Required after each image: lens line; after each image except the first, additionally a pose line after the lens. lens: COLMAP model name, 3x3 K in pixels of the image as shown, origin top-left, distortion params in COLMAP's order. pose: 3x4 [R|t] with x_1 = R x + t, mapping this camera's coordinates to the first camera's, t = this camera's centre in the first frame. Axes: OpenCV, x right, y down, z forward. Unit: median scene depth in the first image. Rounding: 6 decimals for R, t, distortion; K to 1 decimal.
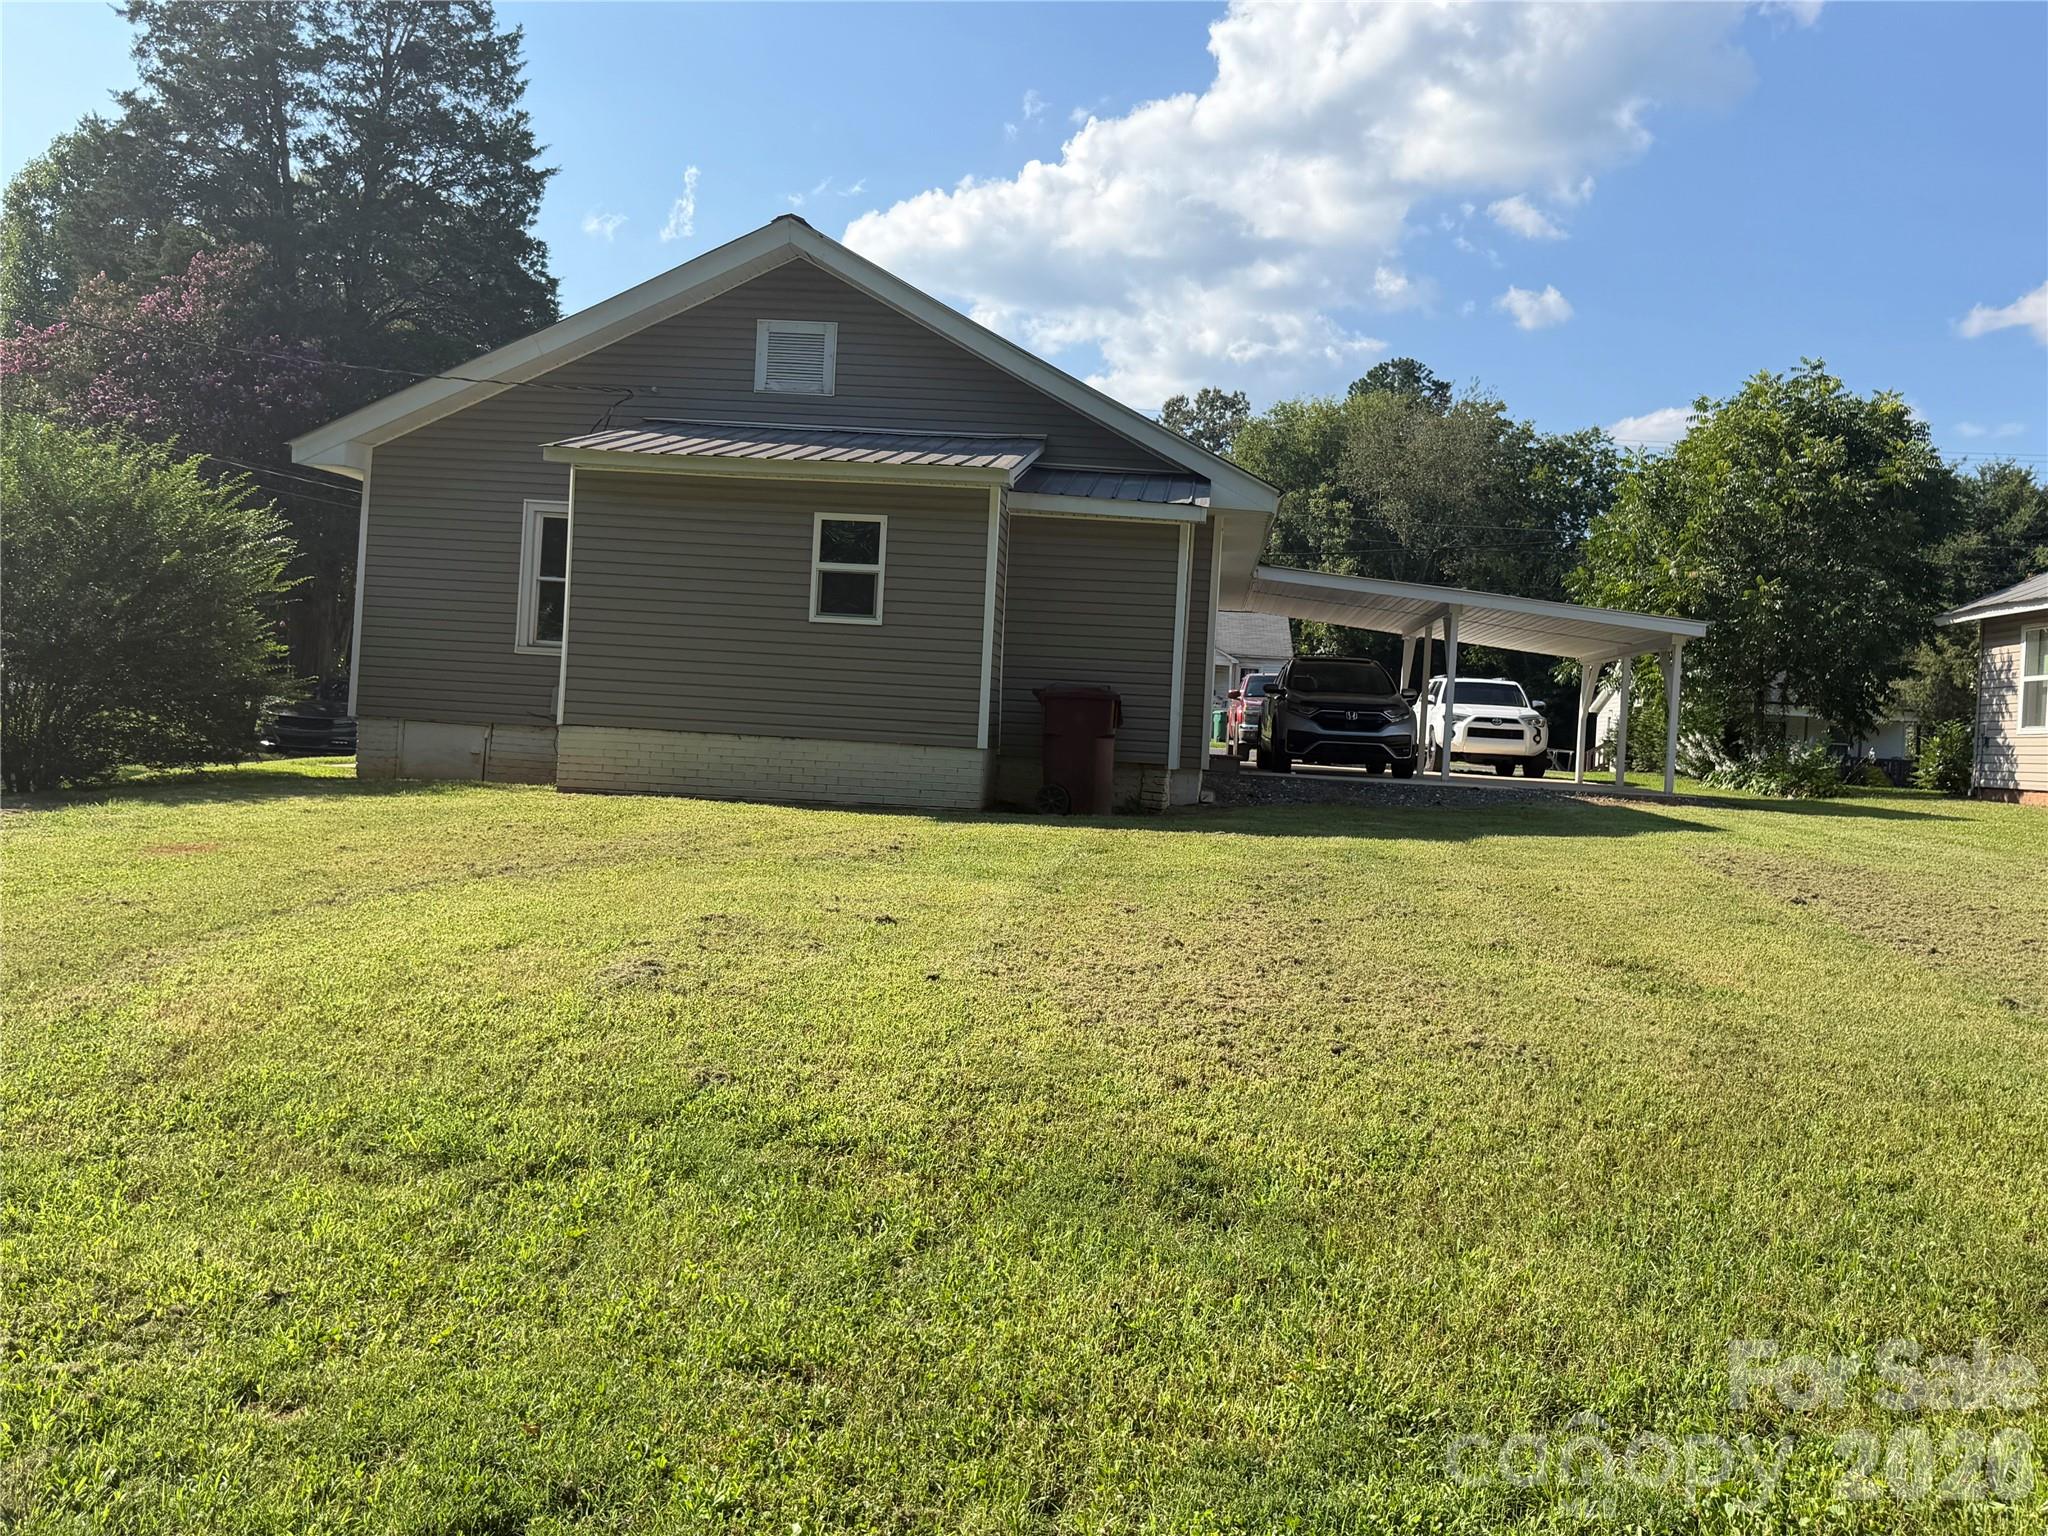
lens RADIAL K [[1872.9, 0, 1024.0], [0, 1872.9, 768.0], [0, 0, 1]] dist [0.114510, -0.230660]
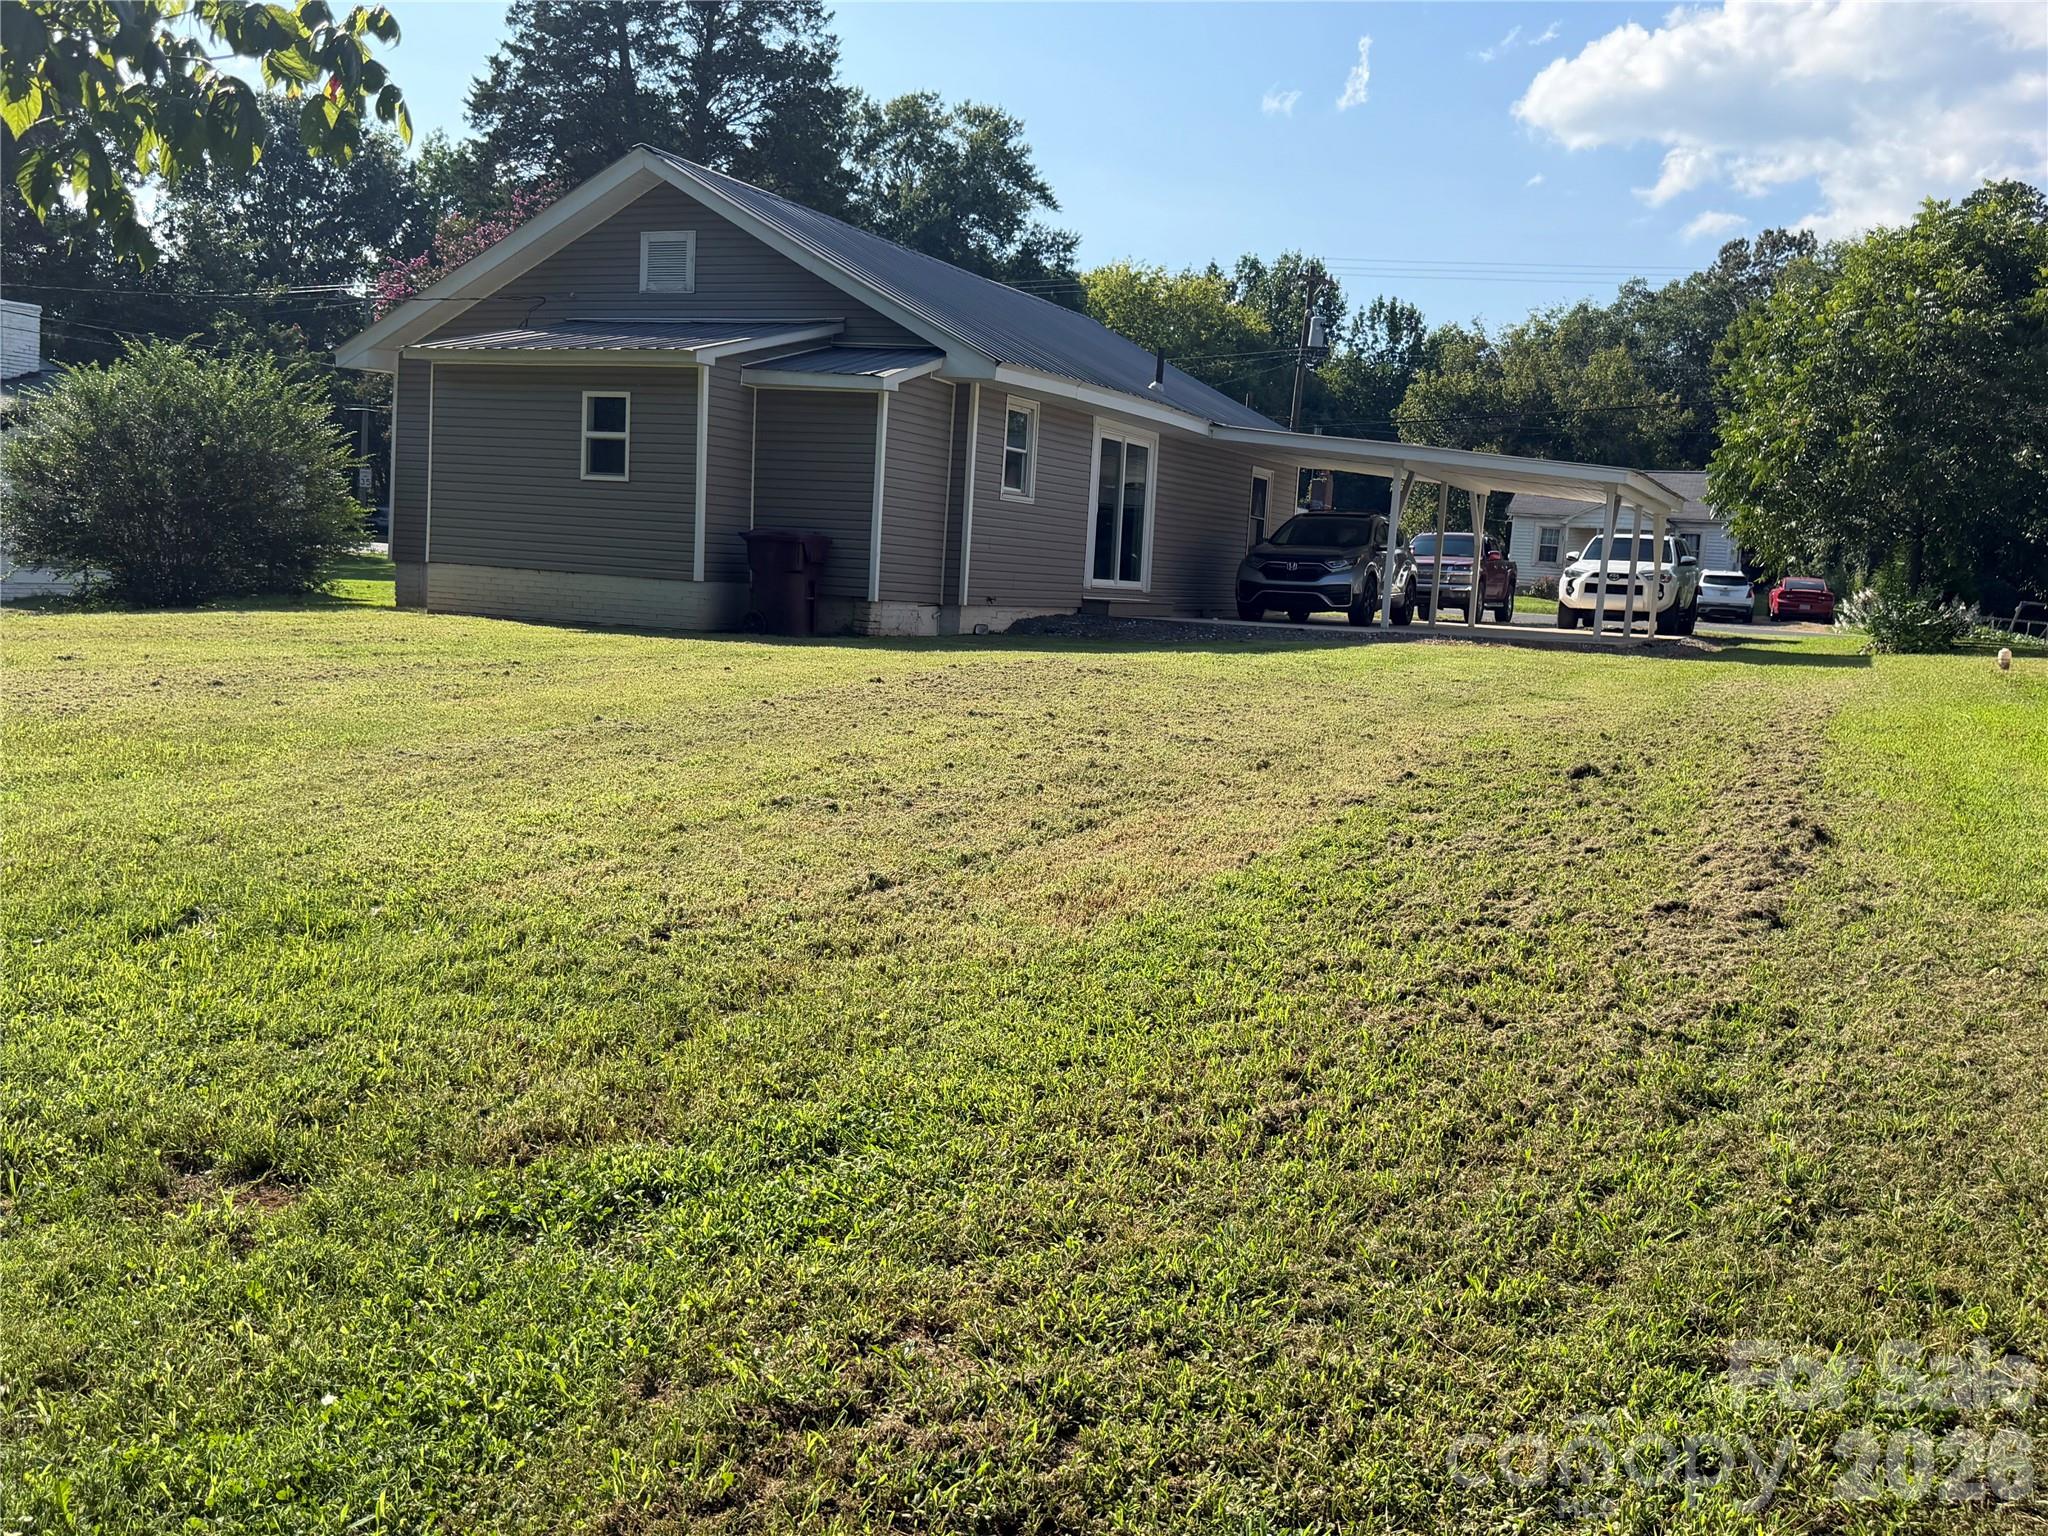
lens RADIAL K [[1872.9, 0, 1024.0], [0, 1872.9, 768.0], [0, 0, 1]] dist [0.114510, -0.230660]
pose [[0.923708, 0.040718, -0.380927, 0.444116], [-0.016175, 0.997594, 0.067412, 0.017086], [0.382756, -0.056107, 0.922144, -0.043243]]
